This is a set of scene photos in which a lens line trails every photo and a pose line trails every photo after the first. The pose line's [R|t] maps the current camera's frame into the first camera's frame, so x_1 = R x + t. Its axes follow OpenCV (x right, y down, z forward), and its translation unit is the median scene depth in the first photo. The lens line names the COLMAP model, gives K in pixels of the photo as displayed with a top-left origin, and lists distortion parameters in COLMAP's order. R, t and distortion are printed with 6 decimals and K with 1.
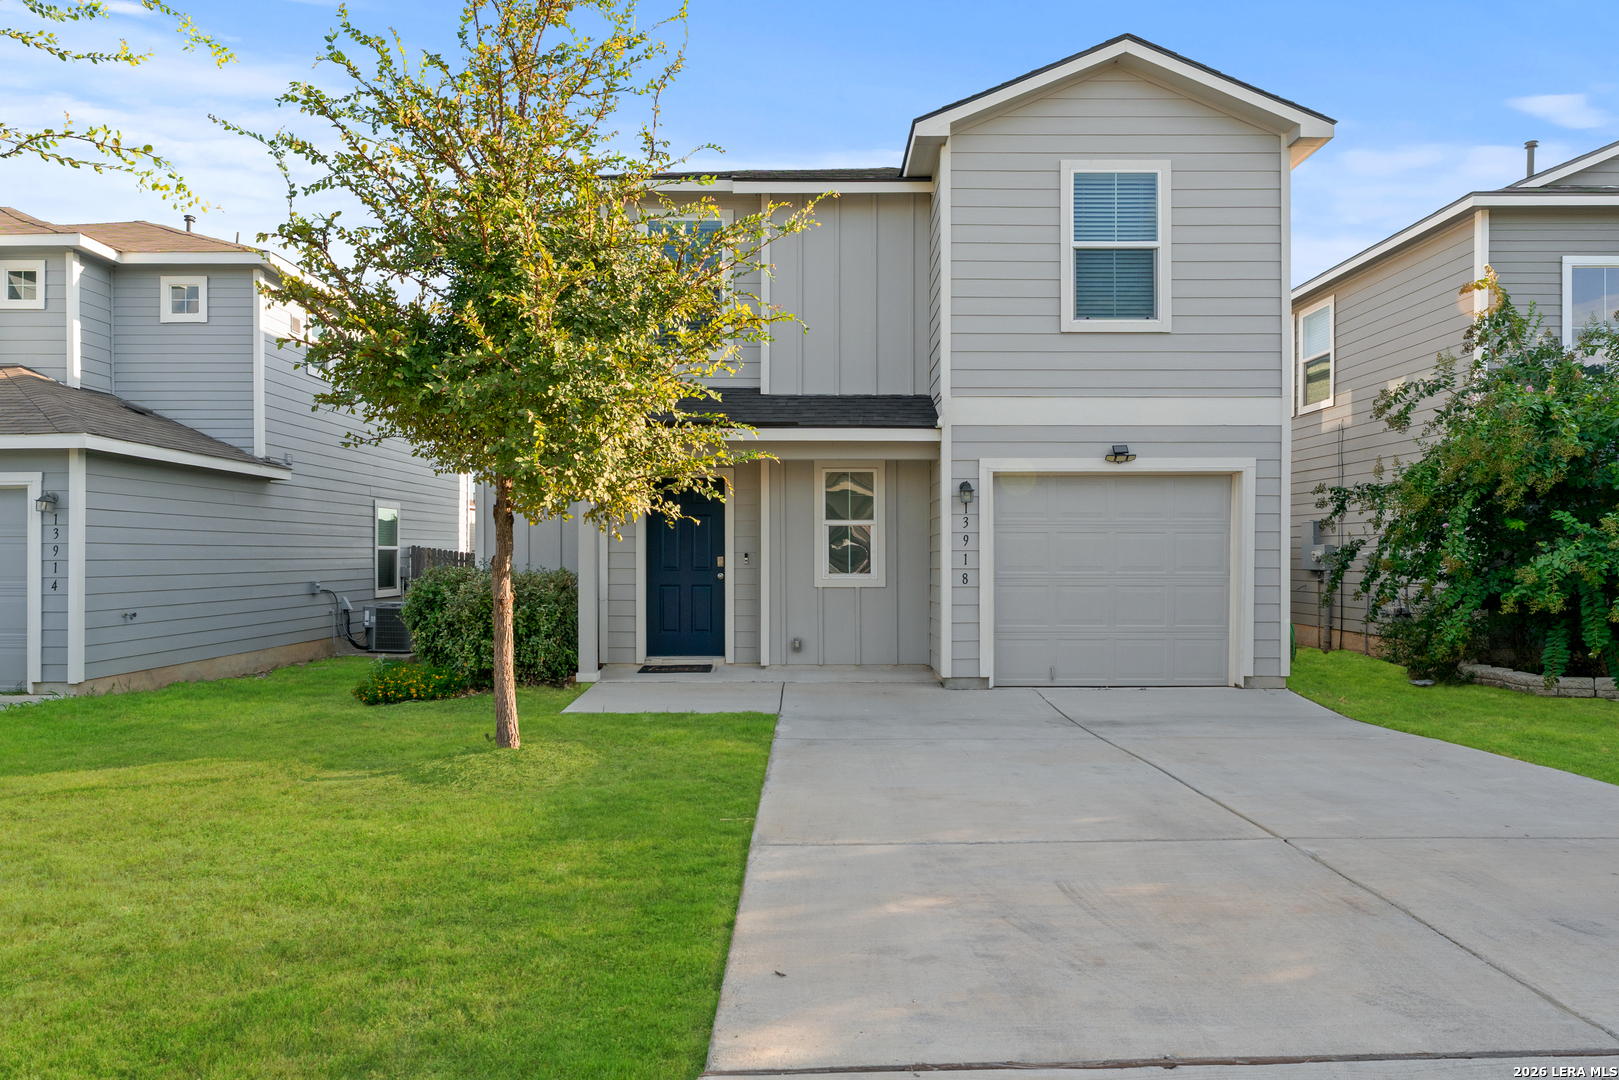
lens RADIAL K [[1007.5, 0, 813.9], [0, 1007.5, 545.5], [0, 0, 1]] dist [0.000068, -0.002910]
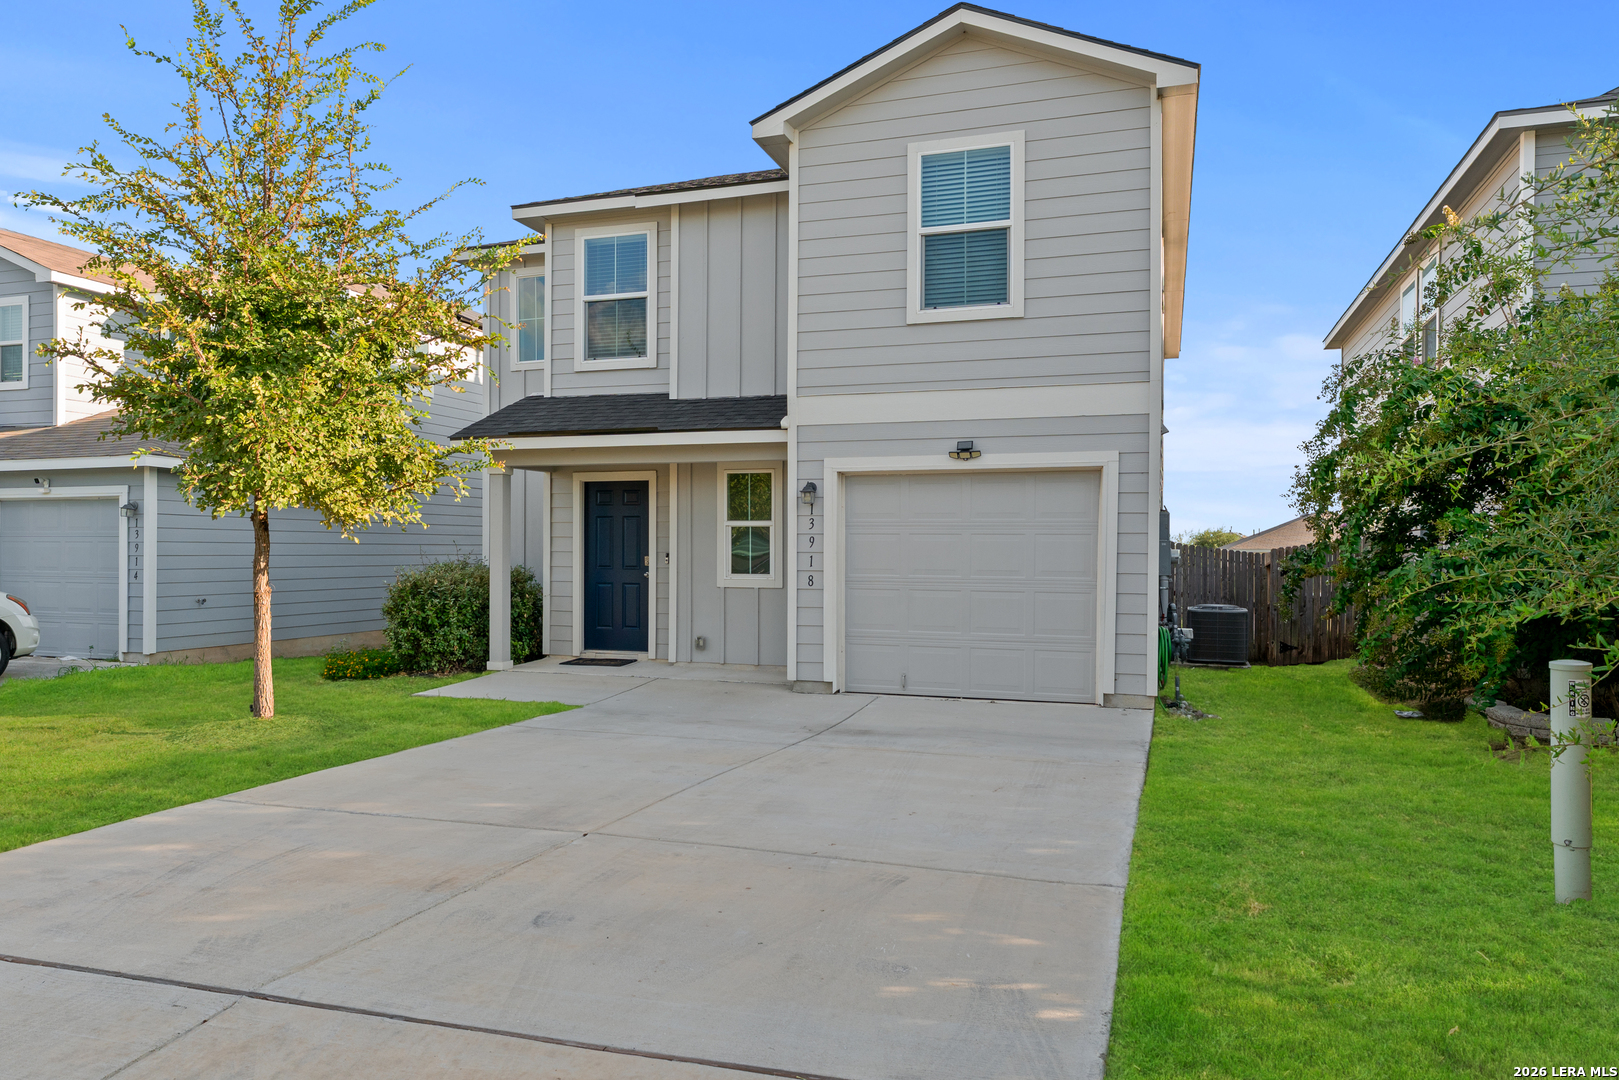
lens RADIAL K [[1069.3, 0, 809.0], [0, 1069.3, 543.8], [0, 0, 1]] dist [-0.001684, 0.003251]
pose [[0.947002, 0.003506, -0.321209, 0.482861], [-0.002735, 0.999992, 0.002853, -0.006138], [0.321216, -0.001823, 0.947004, 0.010007]]
